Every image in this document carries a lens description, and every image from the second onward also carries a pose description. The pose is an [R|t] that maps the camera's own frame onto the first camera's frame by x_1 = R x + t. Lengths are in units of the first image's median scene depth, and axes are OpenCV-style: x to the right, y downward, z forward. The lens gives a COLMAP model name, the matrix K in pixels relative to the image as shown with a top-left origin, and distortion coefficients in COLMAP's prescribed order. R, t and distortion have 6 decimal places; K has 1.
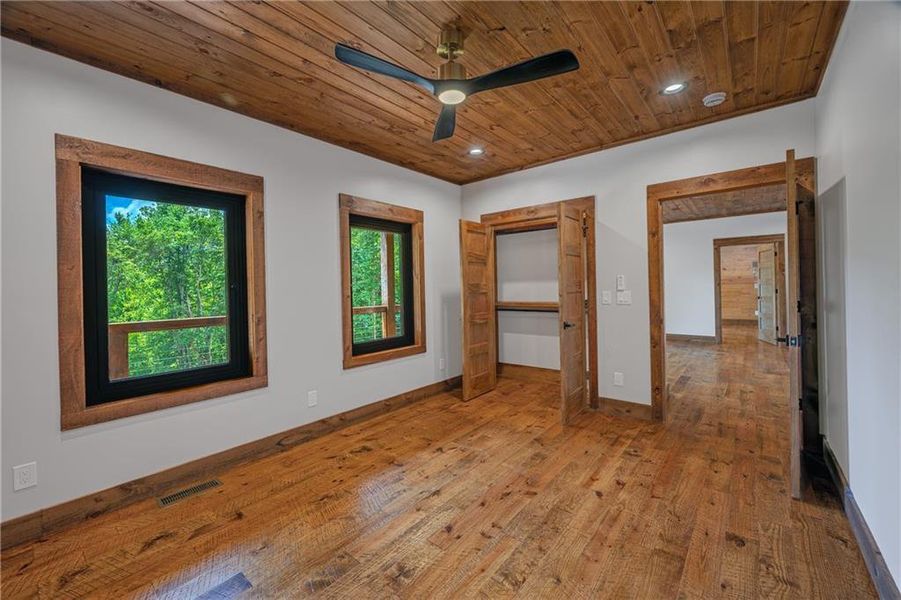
lens RADIAL K [[360.2, 0, 447.4], [0, 360.2, 289.6], [0, 0, 1]] dist [0.001013, 0.000035]
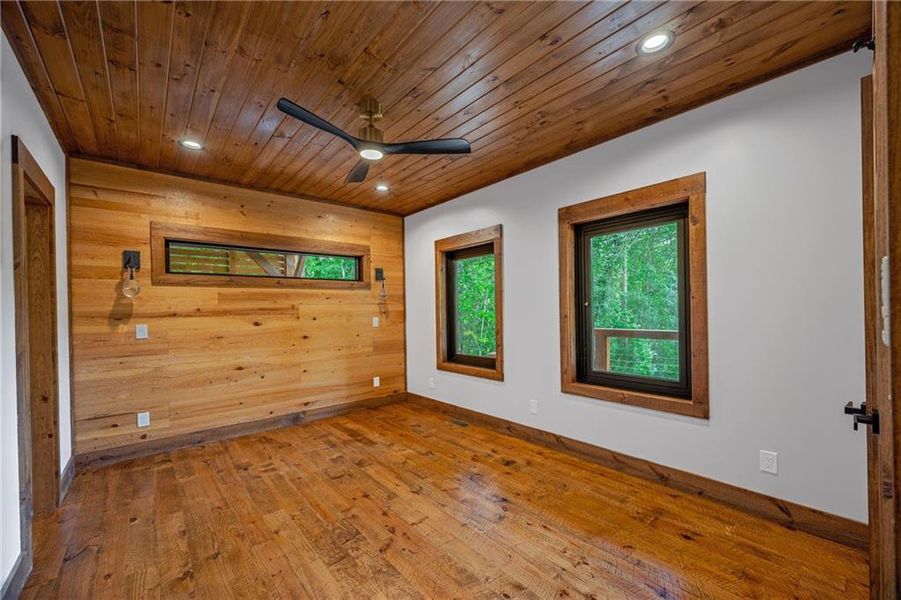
lens RADIAL K [[355.2, 0, 452.4], [0, 355.2, 314.1], [0, 0, 1]] dist [0.000463, -0.000007]
pose [[-0.156279, 0.026049, -0.987369, 0.744439], [0.007219, 0.999656, 0.025230, -0.012874], [0.987687, -0.003185, -0.156413, 0.931626]]
